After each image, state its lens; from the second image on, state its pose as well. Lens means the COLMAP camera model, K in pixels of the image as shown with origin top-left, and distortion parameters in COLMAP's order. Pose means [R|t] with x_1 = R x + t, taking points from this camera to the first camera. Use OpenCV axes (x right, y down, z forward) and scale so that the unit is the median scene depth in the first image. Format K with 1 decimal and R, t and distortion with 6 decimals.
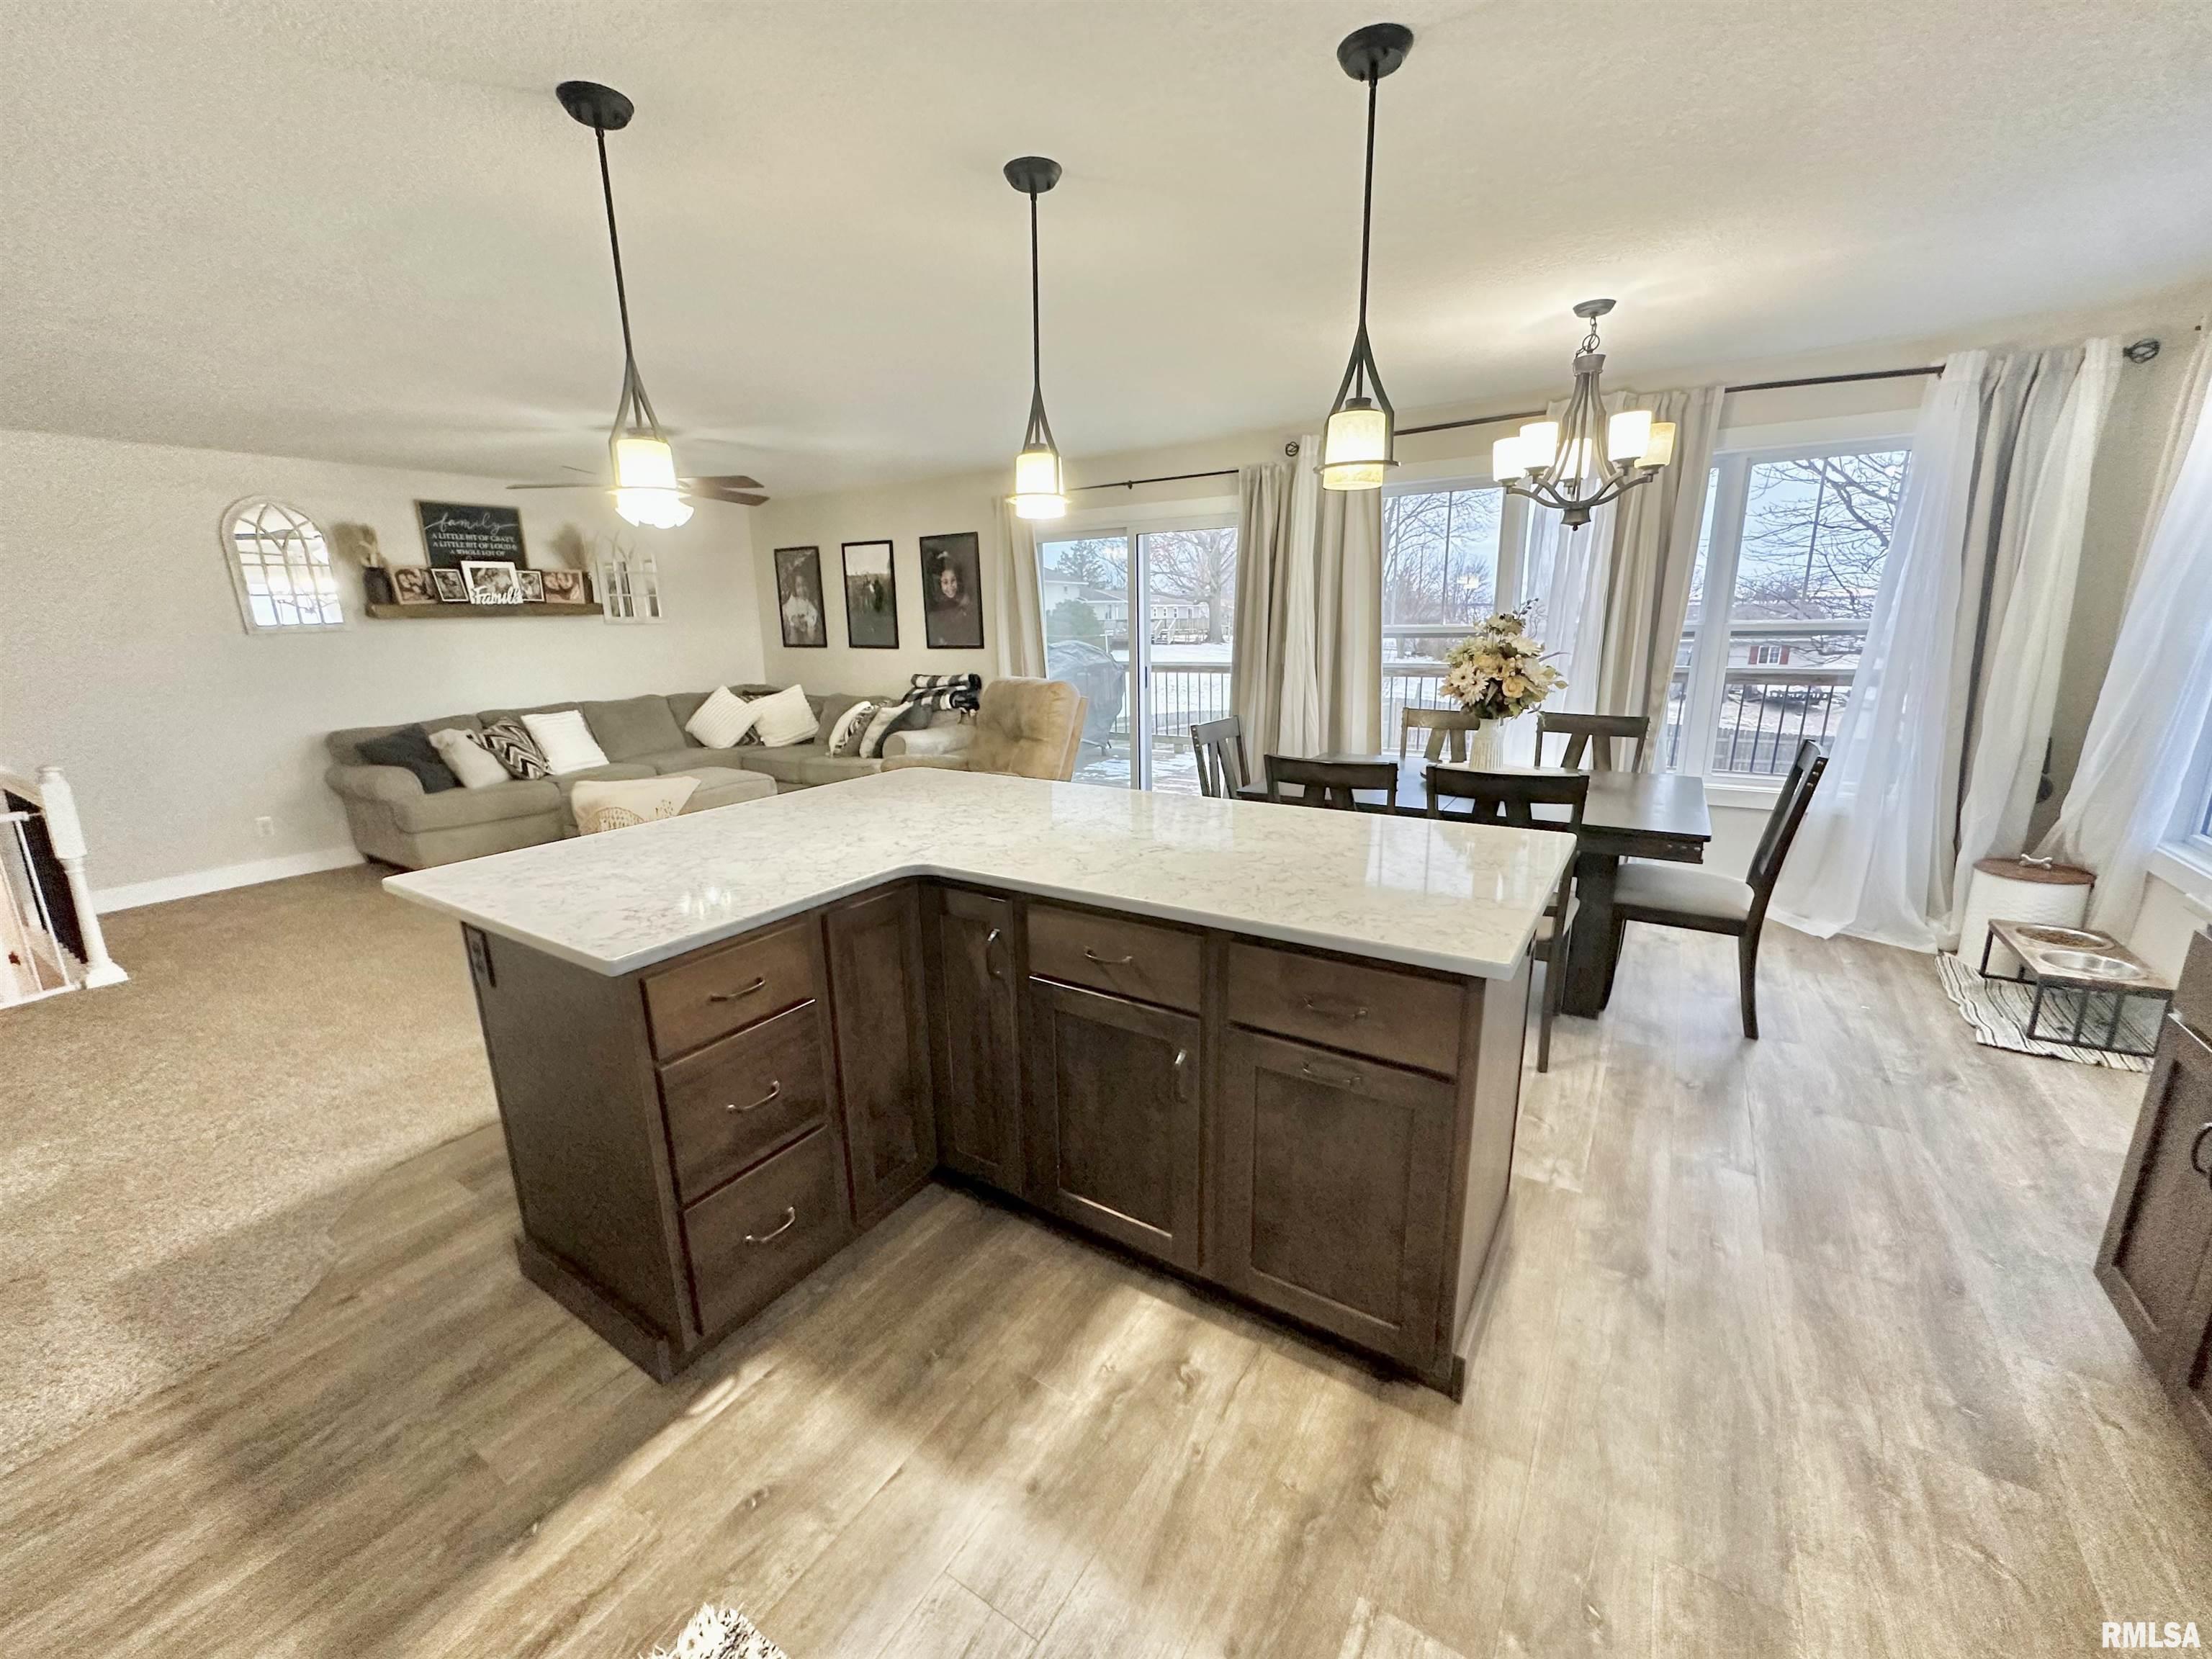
lens RADIAL K [[882.4, 0, 1104.9], [0, 882.4, 832.5], [0, 0, 1]] dist [-0.003981, 0.000610]
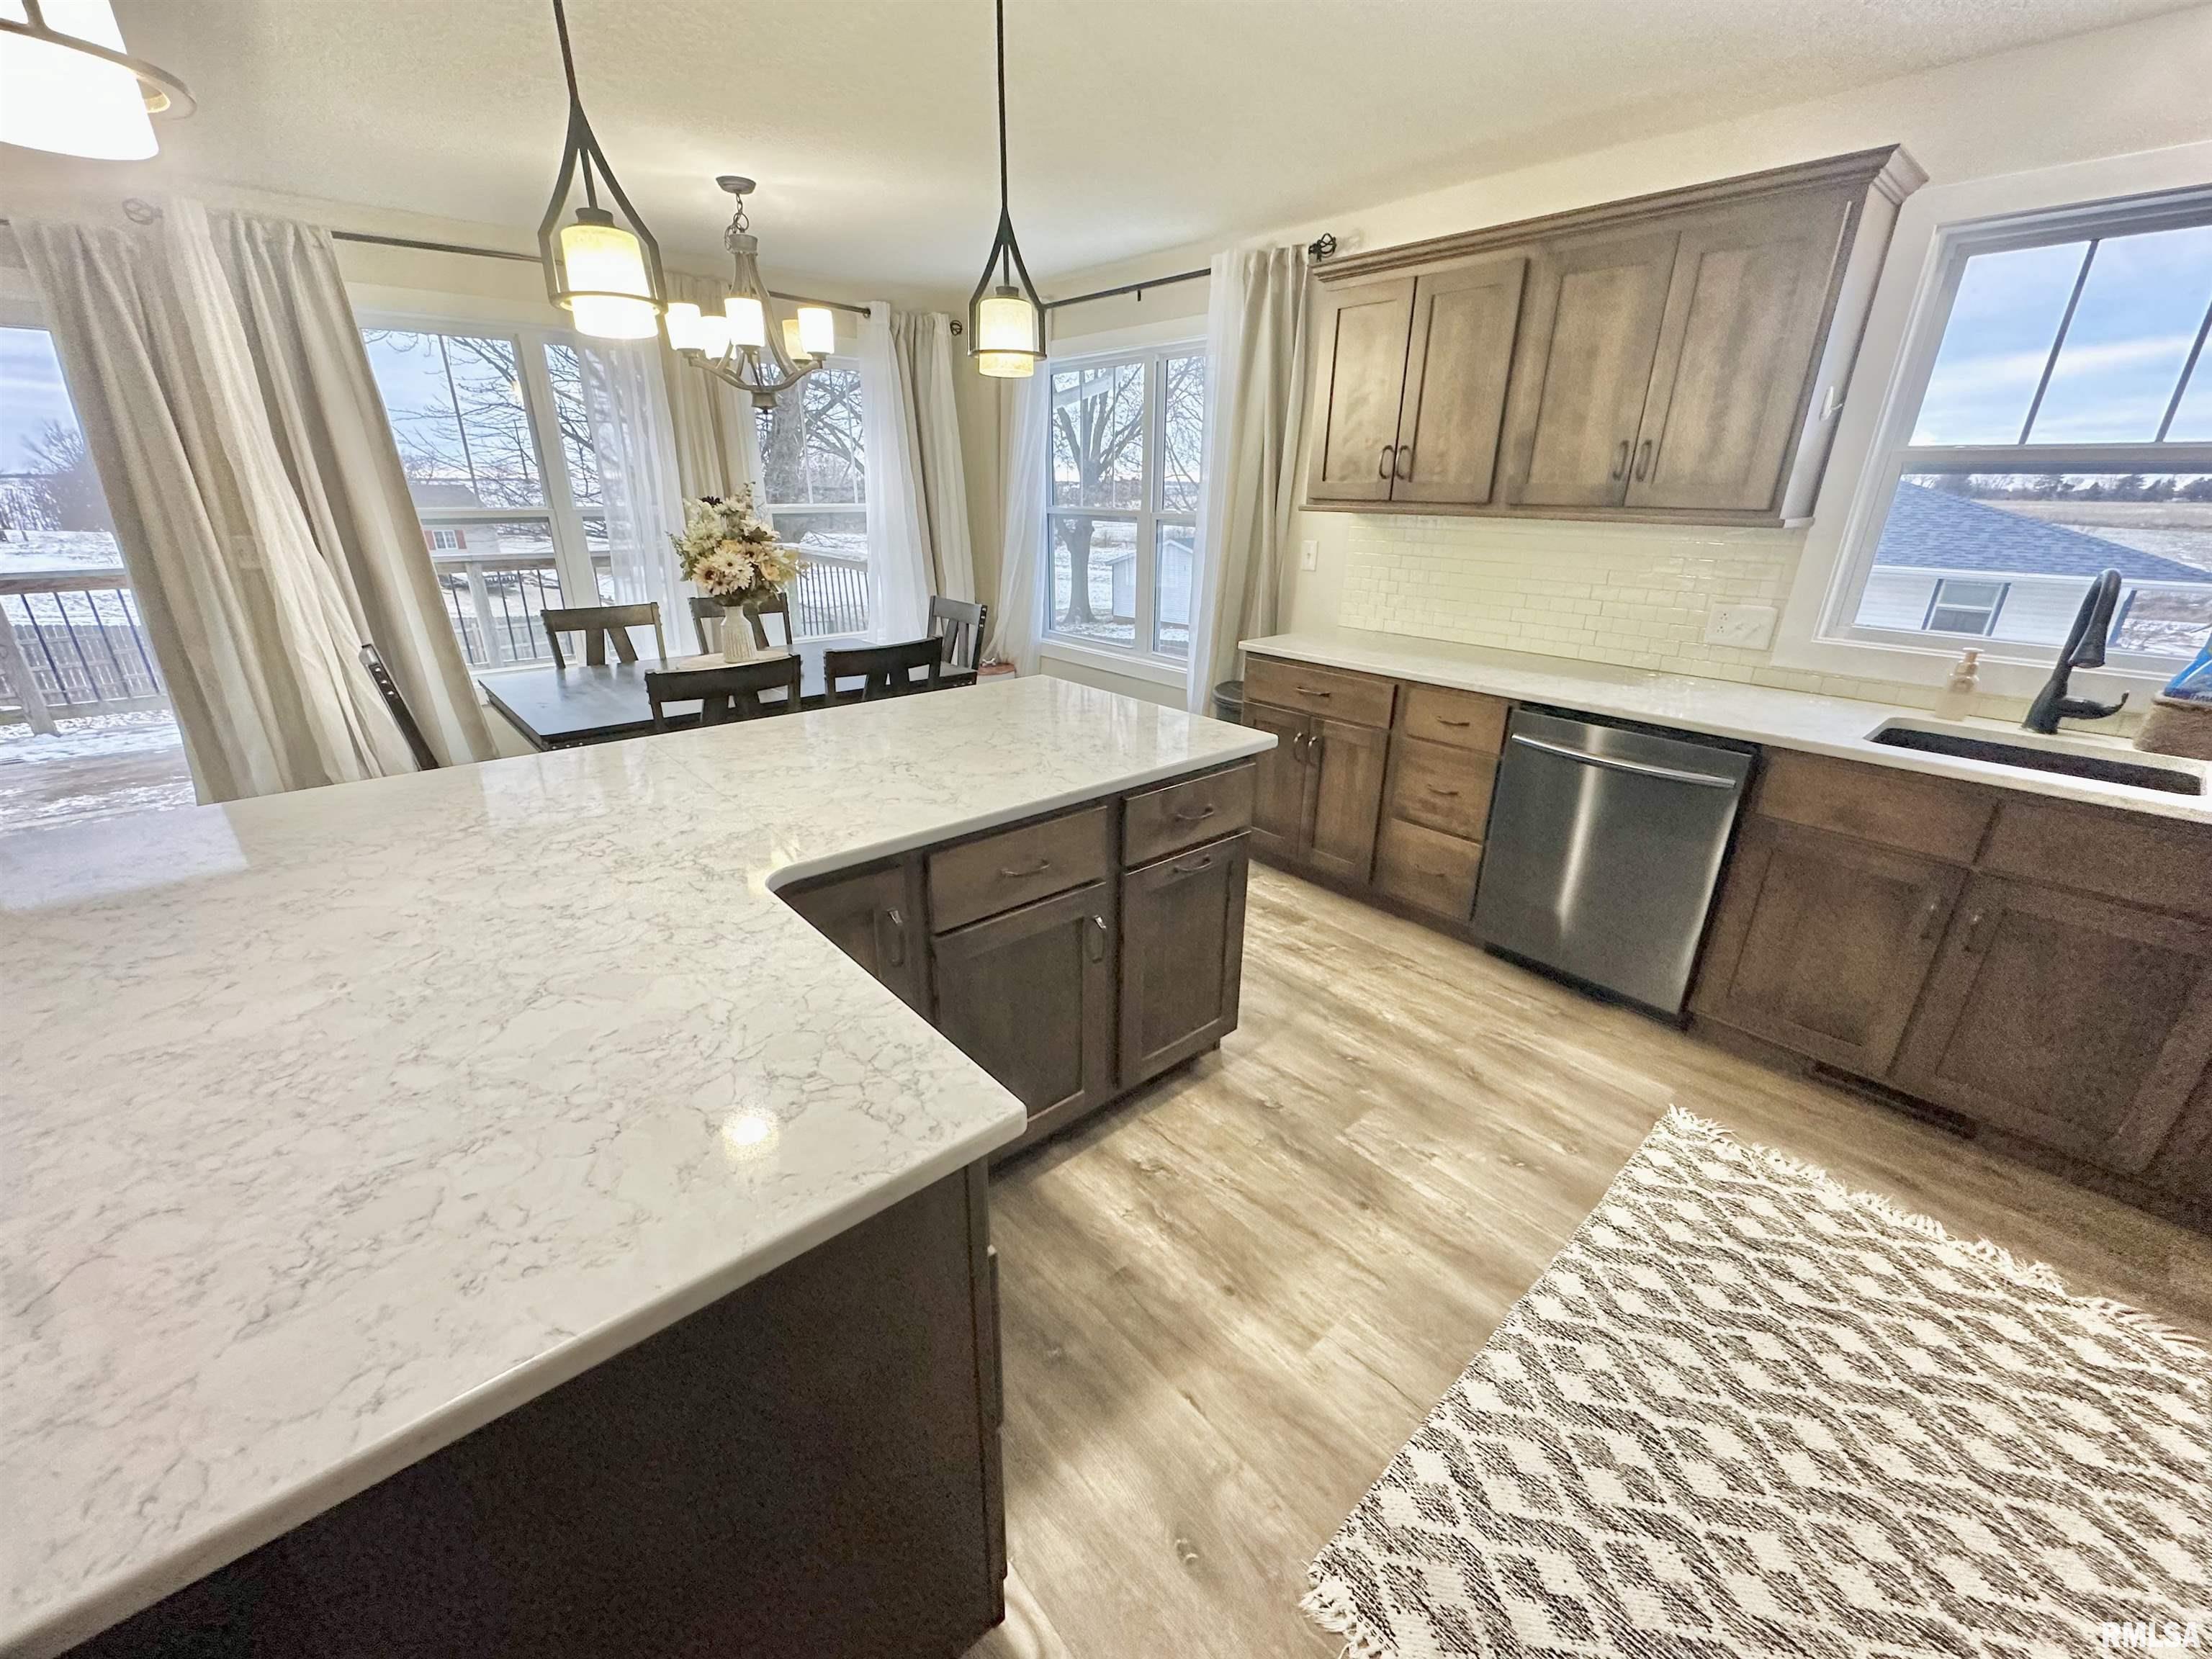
lens RADIAL K [[880.4, 0, 1102.2], [0, 880.4, 830.5], [0, 0, 1]] dist [-0.003755, 0.000827]
pose [[0.282288, -0.329900, 0.900821, -0.247751], [0.217965, 0.936509, 0.274667, -0.042617], [-0.934240, 0.118813, 0.336272, 0.180719]]
